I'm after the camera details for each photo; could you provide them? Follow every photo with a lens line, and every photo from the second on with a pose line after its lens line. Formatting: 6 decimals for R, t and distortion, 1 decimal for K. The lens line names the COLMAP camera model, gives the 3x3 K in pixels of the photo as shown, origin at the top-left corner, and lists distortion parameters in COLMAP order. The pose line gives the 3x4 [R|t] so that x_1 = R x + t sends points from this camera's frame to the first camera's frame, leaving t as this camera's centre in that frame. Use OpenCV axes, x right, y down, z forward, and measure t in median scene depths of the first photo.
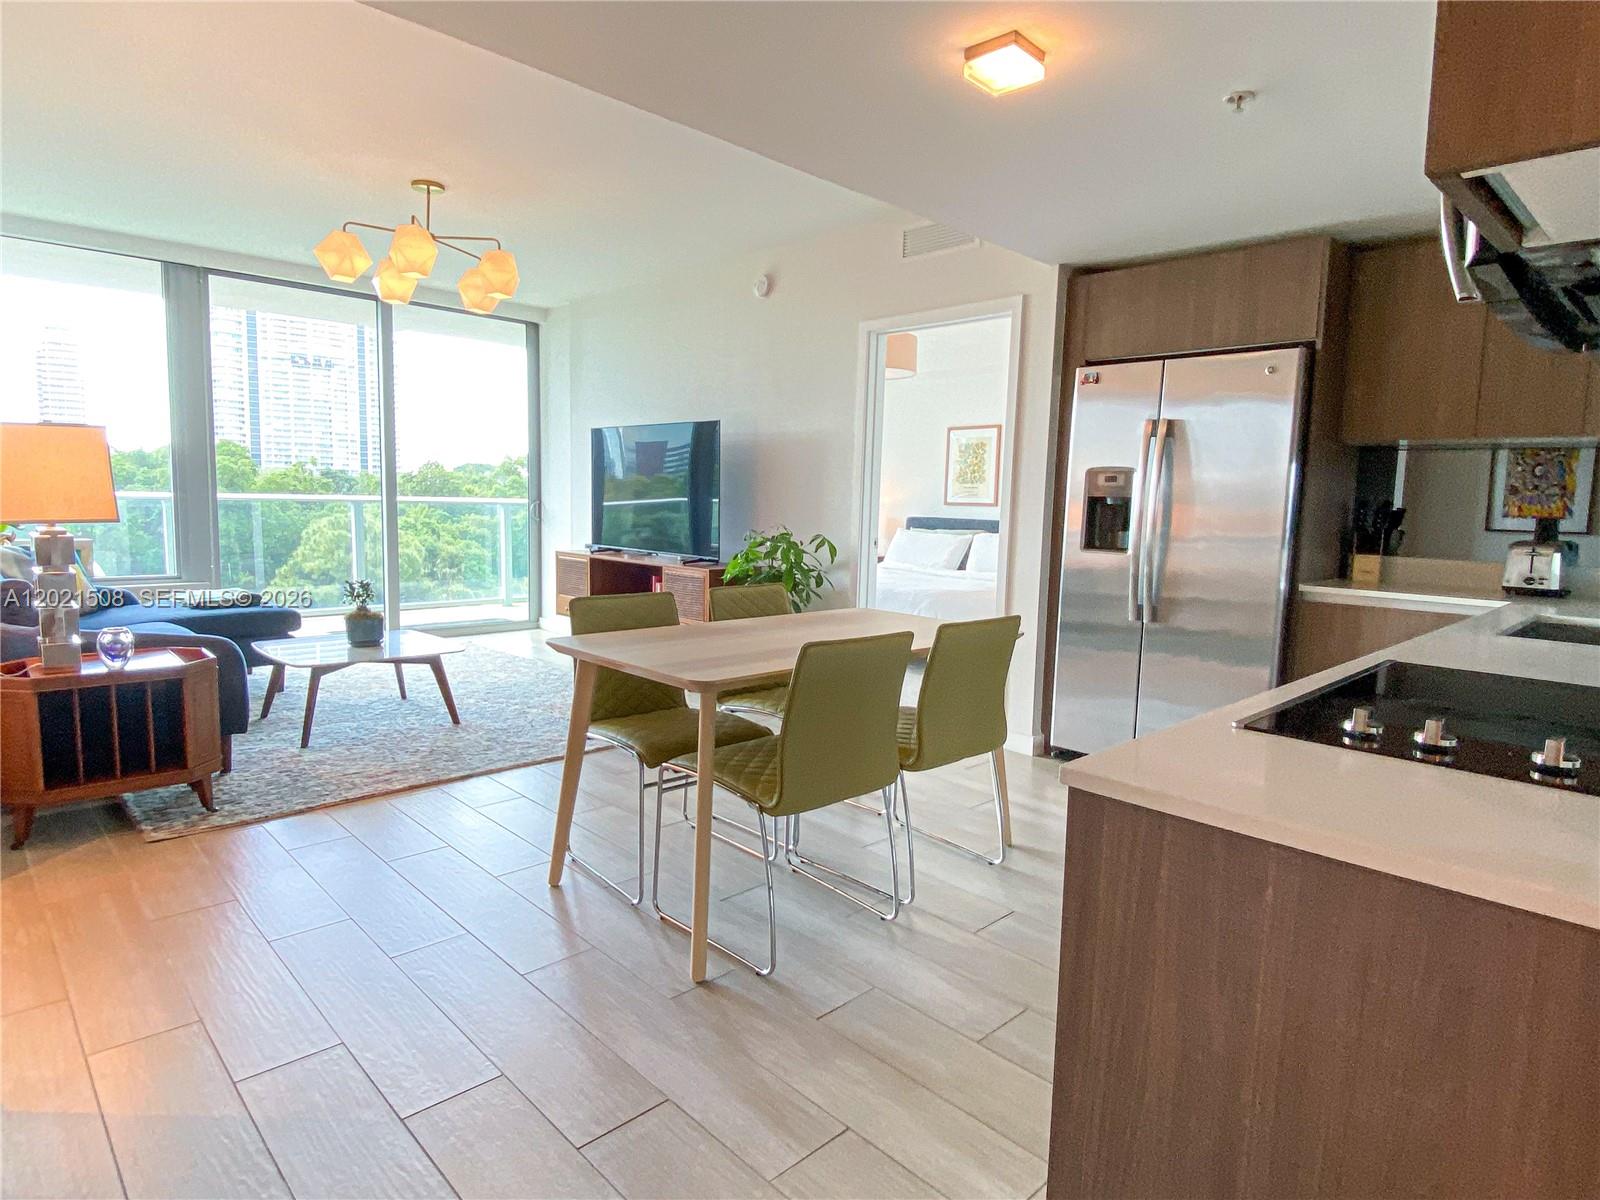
lens RADIAL K [[896.7, 0, 802.6], [0, 896.7, 602.2], [0, 0, 1]] dist [0.032969, -0.044842]
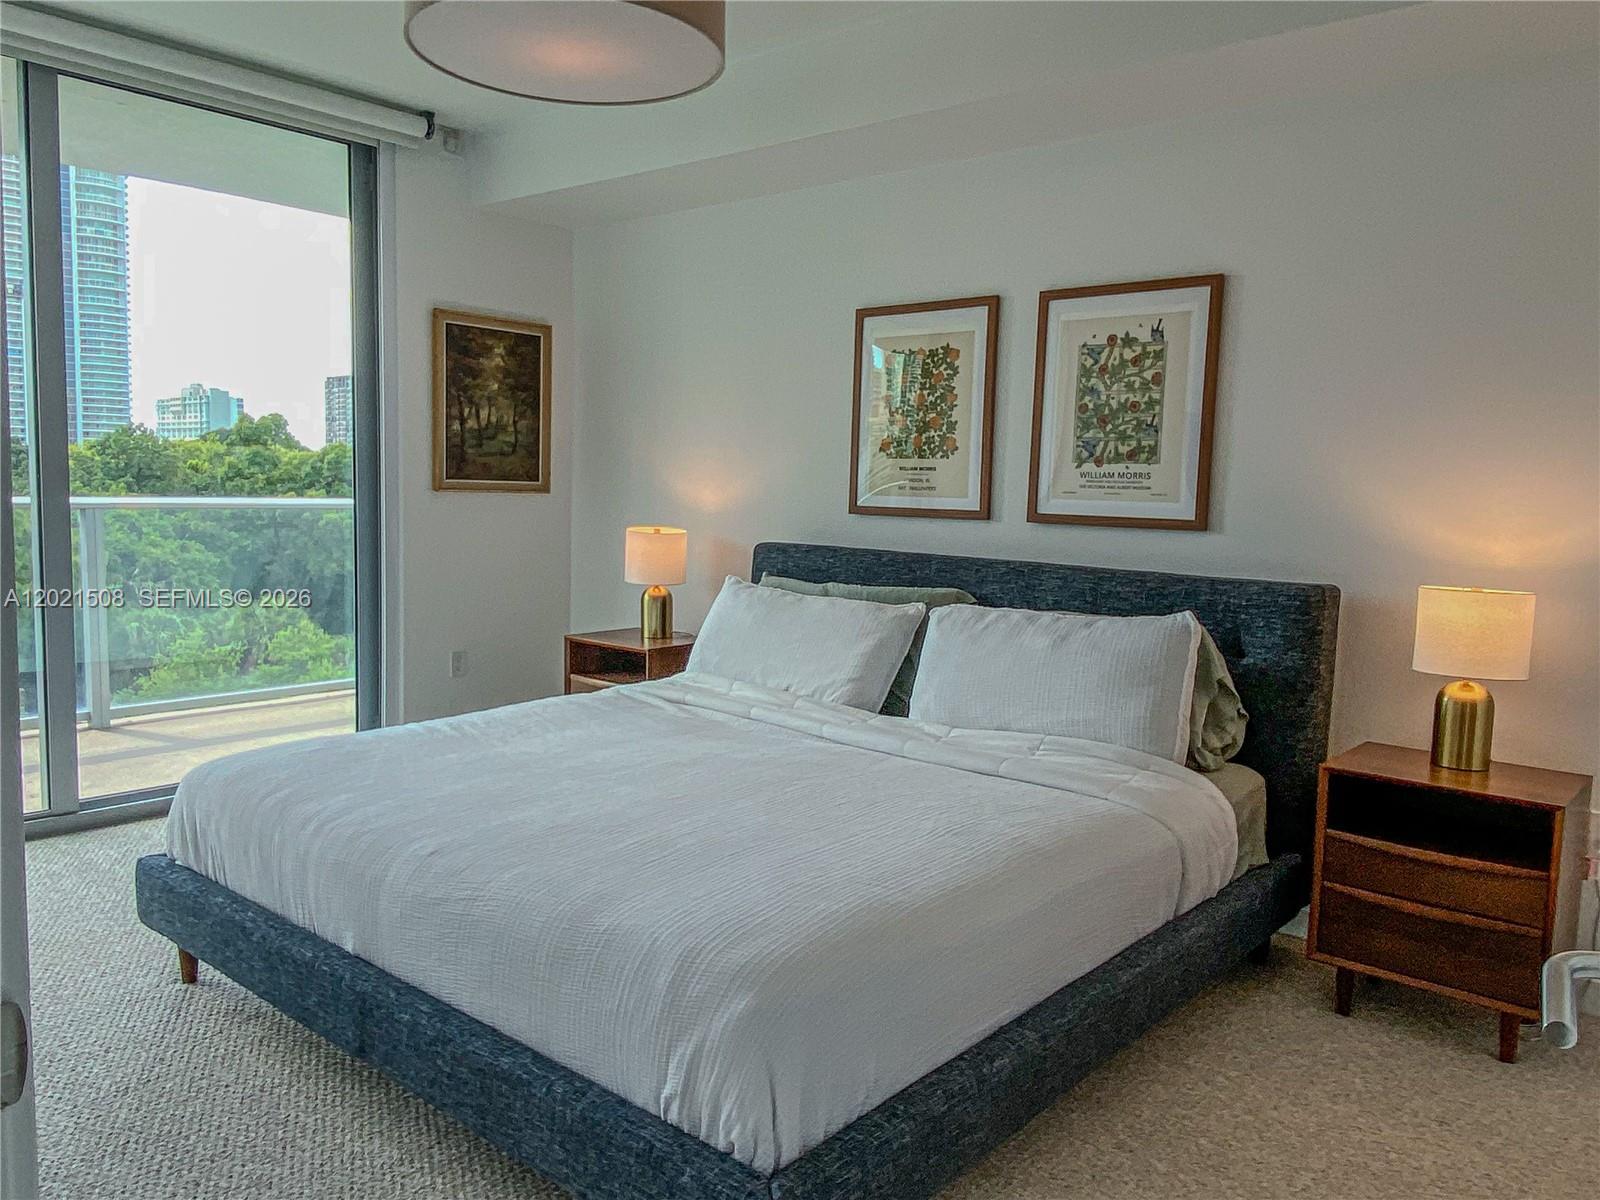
lens RADIAL K [[1197.4, 0, 807.6], [0, 1197.4, 601.7], [0, 0, 1]] dist [0.058119, -0.001376]
pose [[0.994871, -0.008495, 0.100795, 0.192239], [0.009939, 0.999855, -0.013834, -0.140005], [-0.100663, 0.014765, 0.994811, 1.080817]]
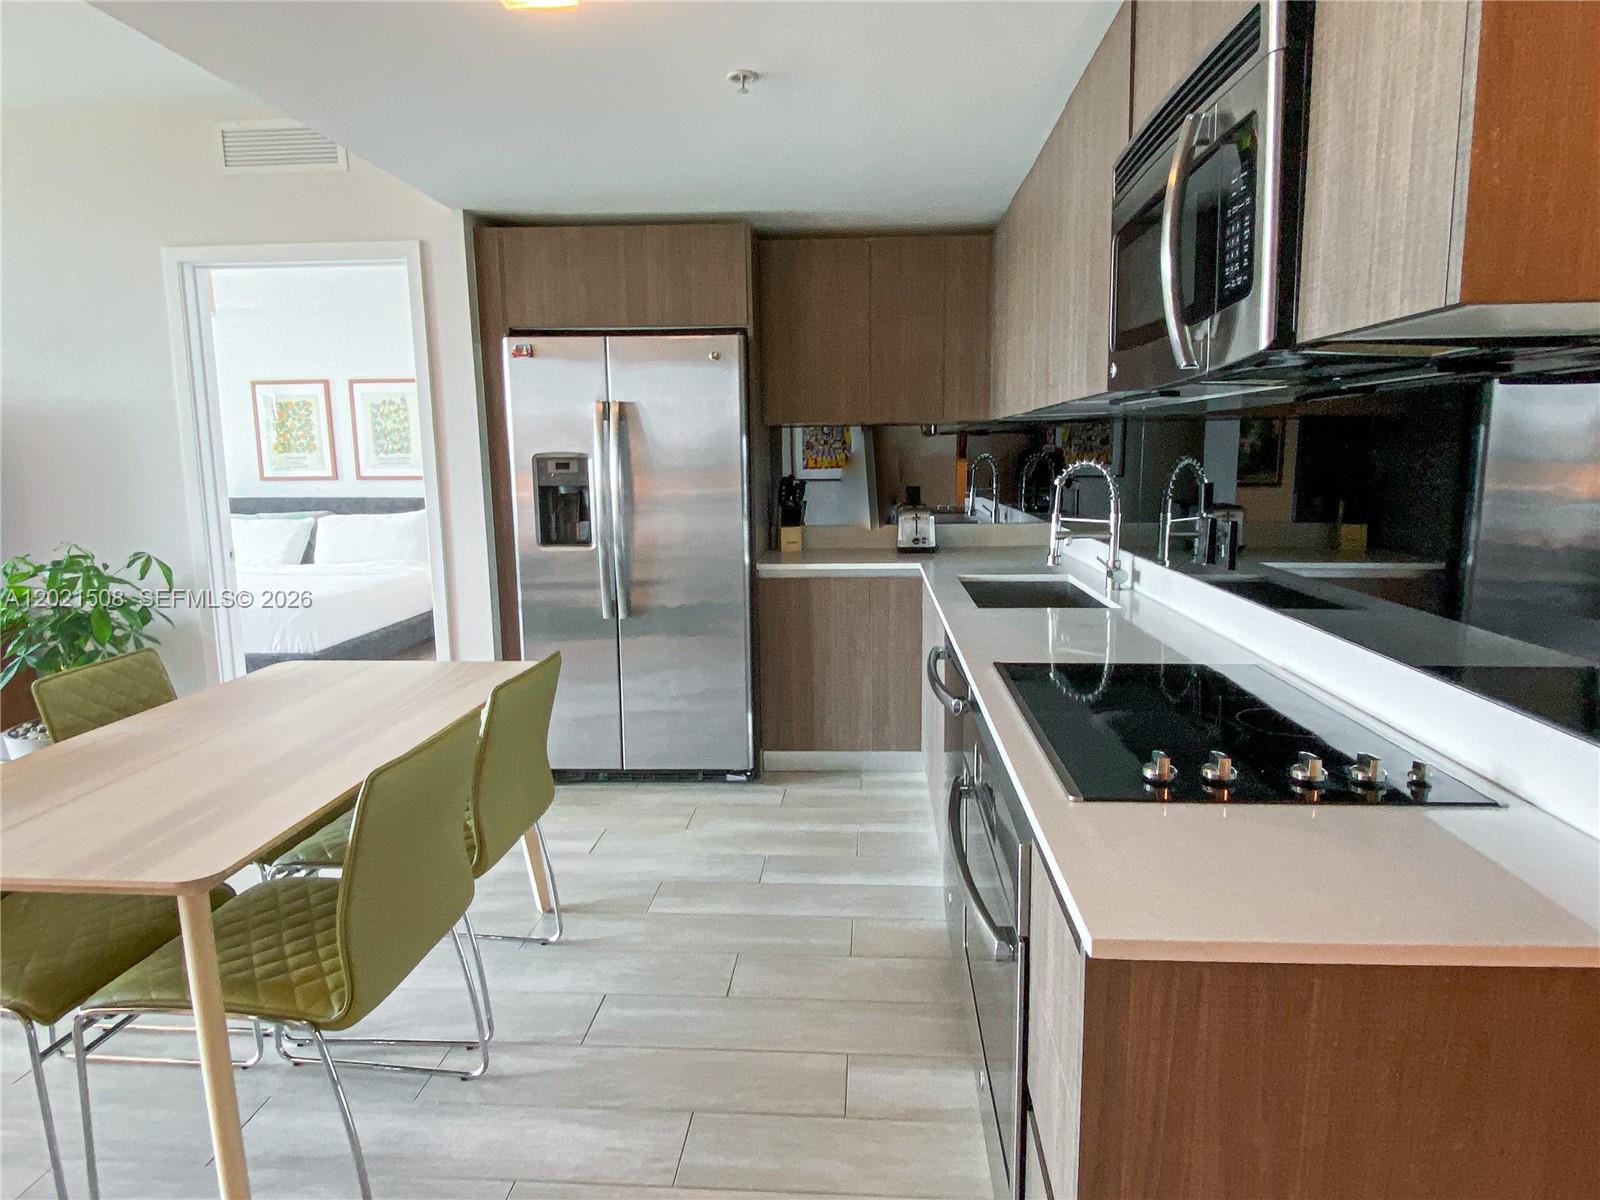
lens RADIAL K [[937.2, 0, 810.3], [0, 937.2, 599.0], [0, 0, 1]] dist [0.036409, -0.036526]
pose [[0.735607, -0.139376, 0.662916, -0.113612], [0.106841, 0.990227, 0.089636, -0.061691], [-0.668930, 0.004889, 0.743309, 0.135072]]
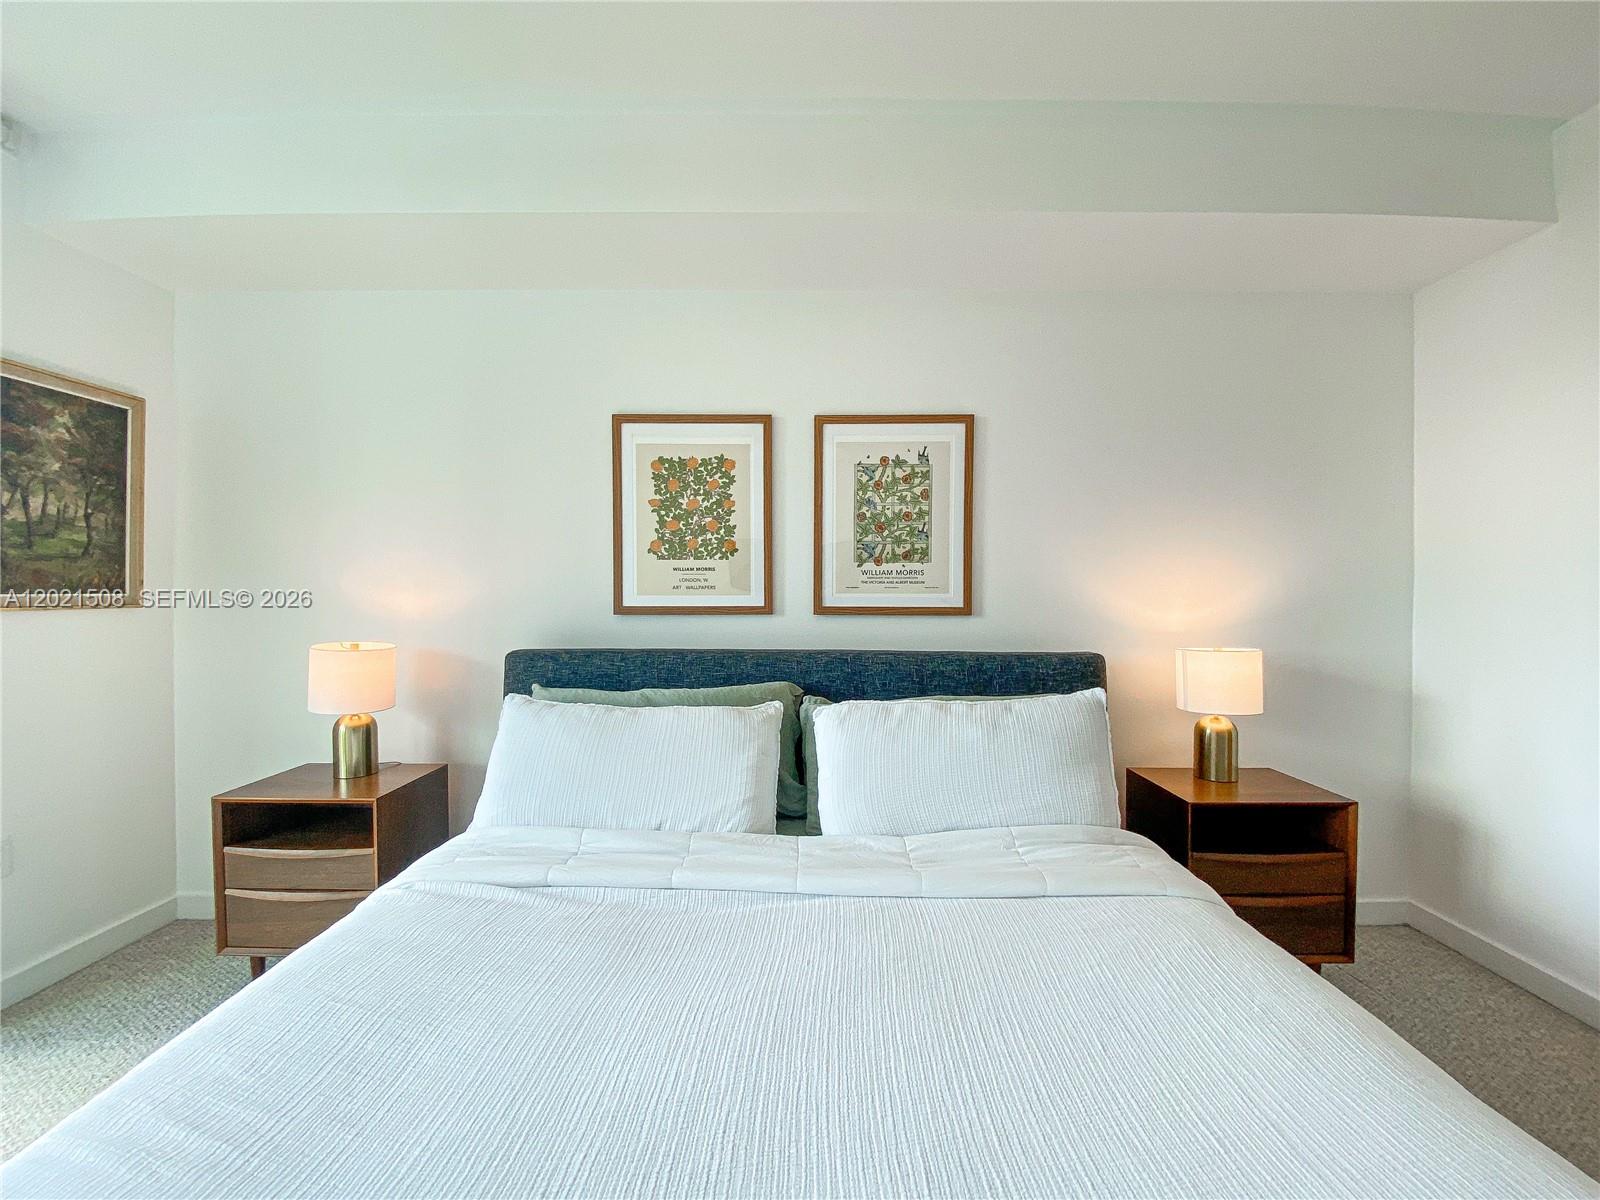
lens RADIAL K [[650.3, 0, 800.3], [0, 650.3, 594.7], [0, 0, 1]] dist [0.031554, -0.025428]
pose [[0.691938, -0.031127, 0.721285, 0.024329], [0.100786, 0.993452, -0.053814, -0.205628], [-0.714887, 0.109931, 0.690545, 1.642060]]
